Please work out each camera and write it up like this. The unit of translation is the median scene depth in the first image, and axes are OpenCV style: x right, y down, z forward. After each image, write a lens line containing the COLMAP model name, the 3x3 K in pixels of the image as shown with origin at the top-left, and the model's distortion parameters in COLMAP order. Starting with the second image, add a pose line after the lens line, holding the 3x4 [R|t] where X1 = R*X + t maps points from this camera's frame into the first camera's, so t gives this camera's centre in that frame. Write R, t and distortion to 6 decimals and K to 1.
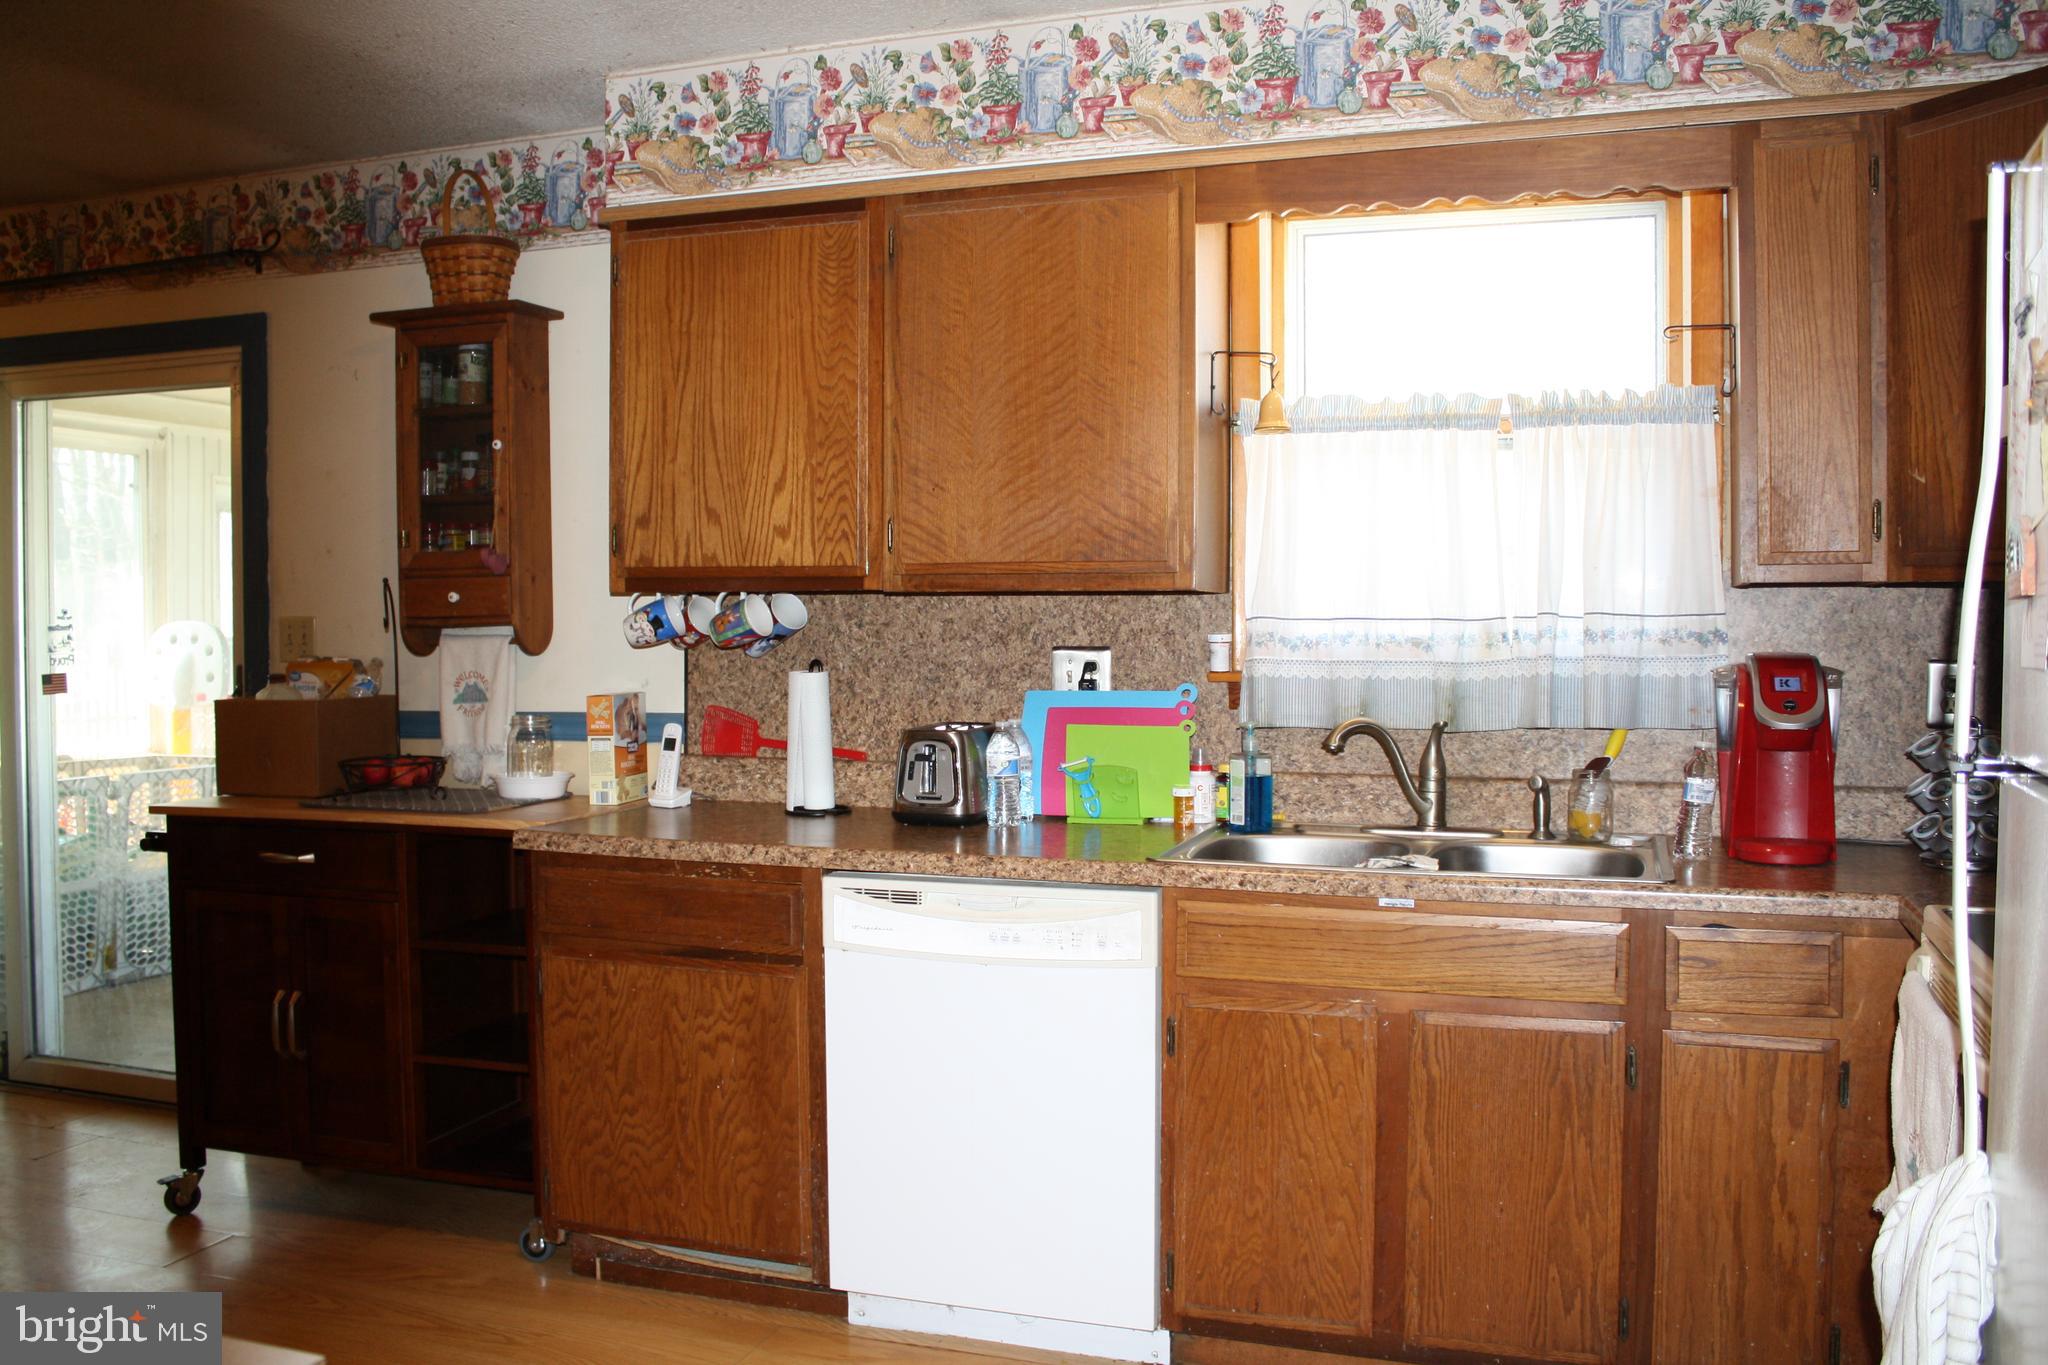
lens RADIAL K [[1734.6, 0, 1023.4], [0, 1734.6, 677.0], [0, 0, 1]] dist [-0.163509, 0.145079]
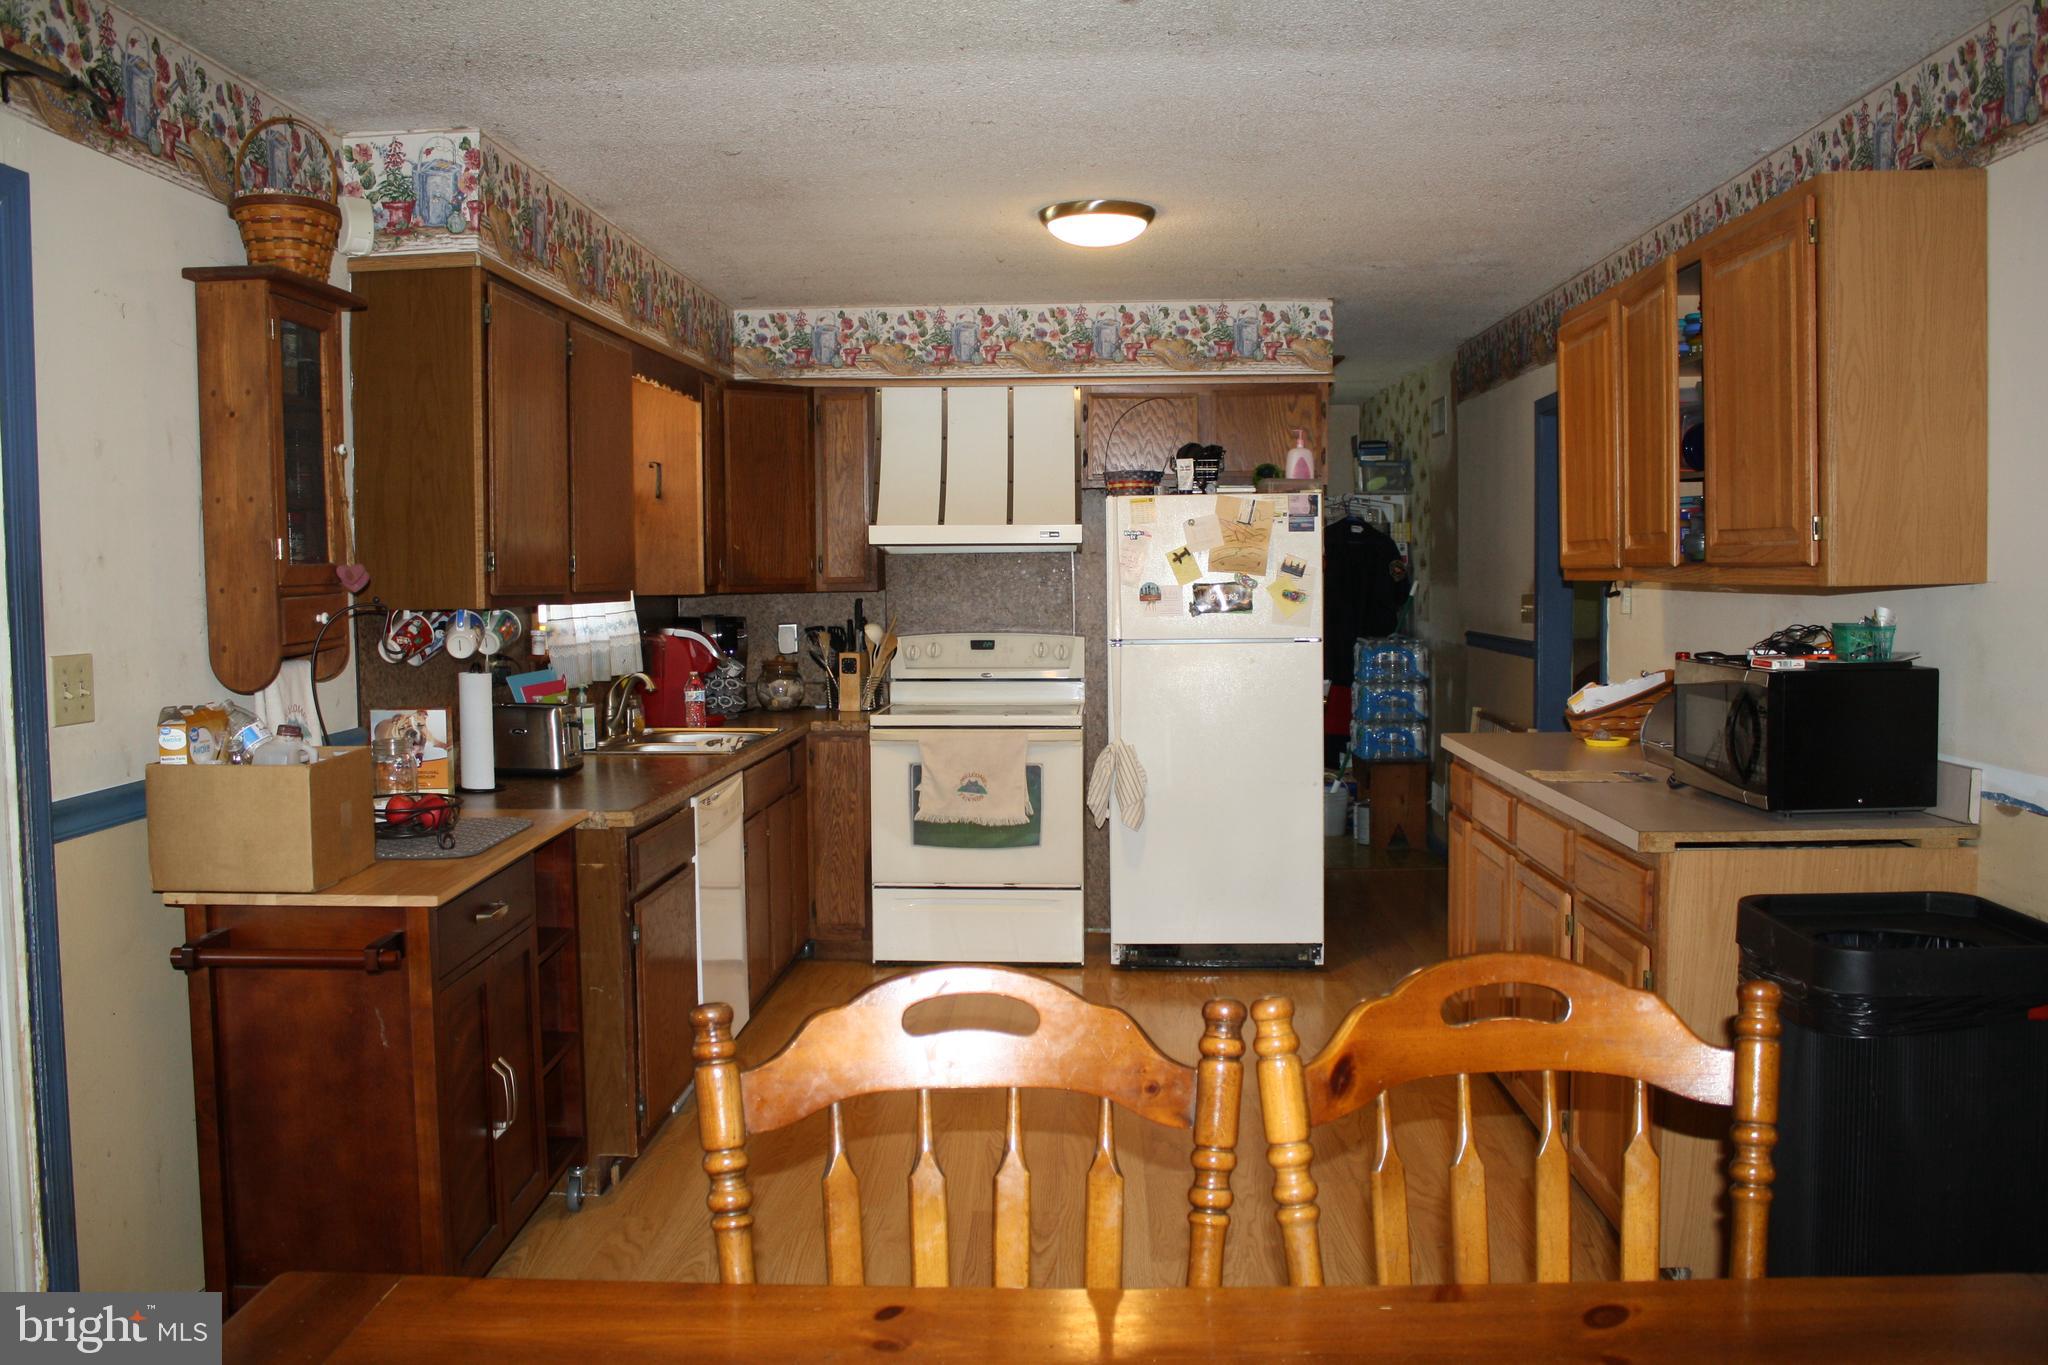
lens RADIAL K [[1734.6, 0, 1029.5], [0, 1734.6, 679.3], [0, 0, 1]] dist [-0.163509, 0.145079]
pose [[-0.294245, -0.055869, 0.954096, -1.371737], [0.042073, 0.996565, 0.071331, -0.067414], [-0.954803, 0.061130, -0.290884, 0.983580]]
